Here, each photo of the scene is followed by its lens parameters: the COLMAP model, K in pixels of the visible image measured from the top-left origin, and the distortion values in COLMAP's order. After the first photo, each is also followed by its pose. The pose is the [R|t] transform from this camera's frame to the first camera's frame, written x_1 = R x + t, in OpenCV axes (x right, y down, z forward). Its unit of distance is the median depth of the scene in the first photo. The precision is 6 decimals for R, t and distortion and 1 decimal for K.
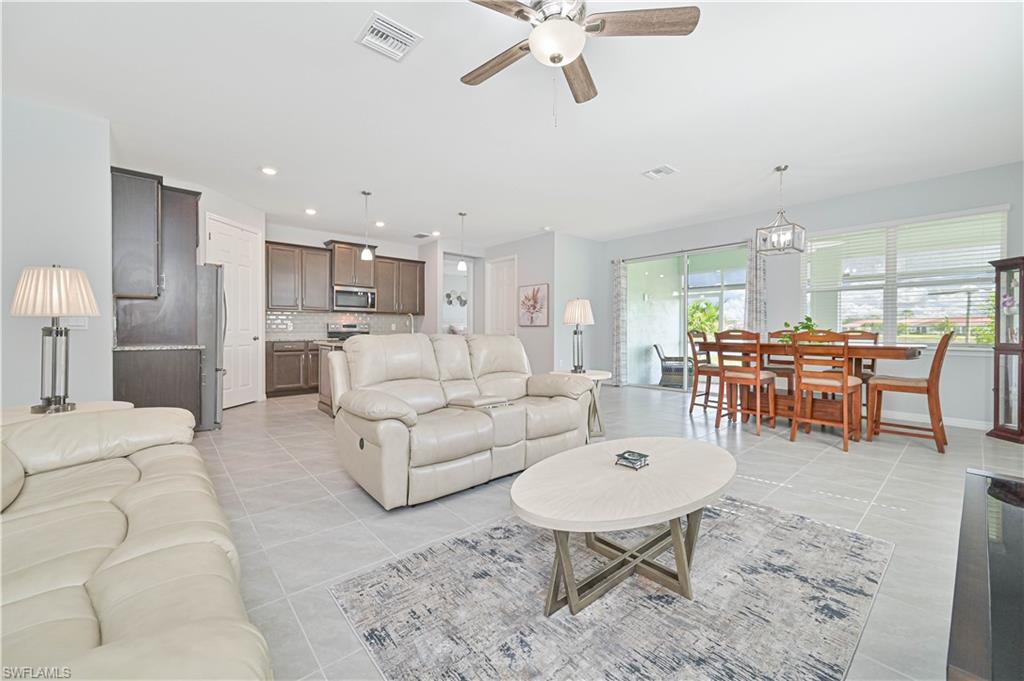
lens RADIAL K [[405.6, 0, 510.9], [0, 405.6, 331.4], [0, 0, 1]] dist [-0.001629, 0.000558]
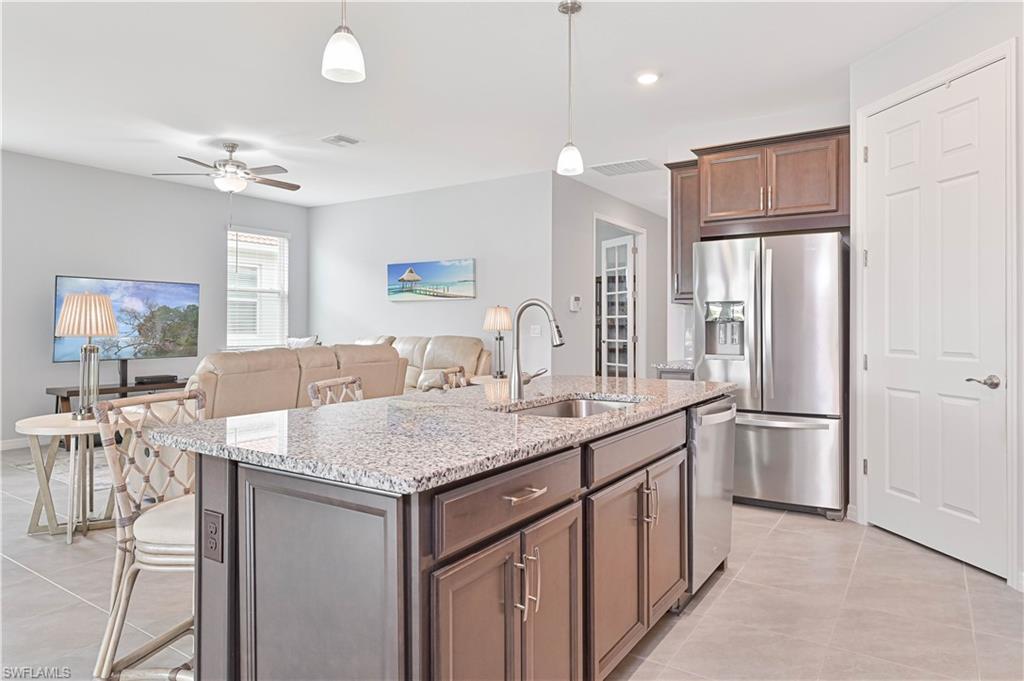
lens RADIAL K [[631.1, 0, 510.3], [0, 631.1, 309.8], [0, 0, 1]] dist [0.003281, 0.002128]
pose [[-0.963848, -0.014064, -0.266080, -0.105934], [-0.009013, 0.999755, -0.020193, -0.023219], [0.266298, -0.017064, -0.963740, 1.222109]]
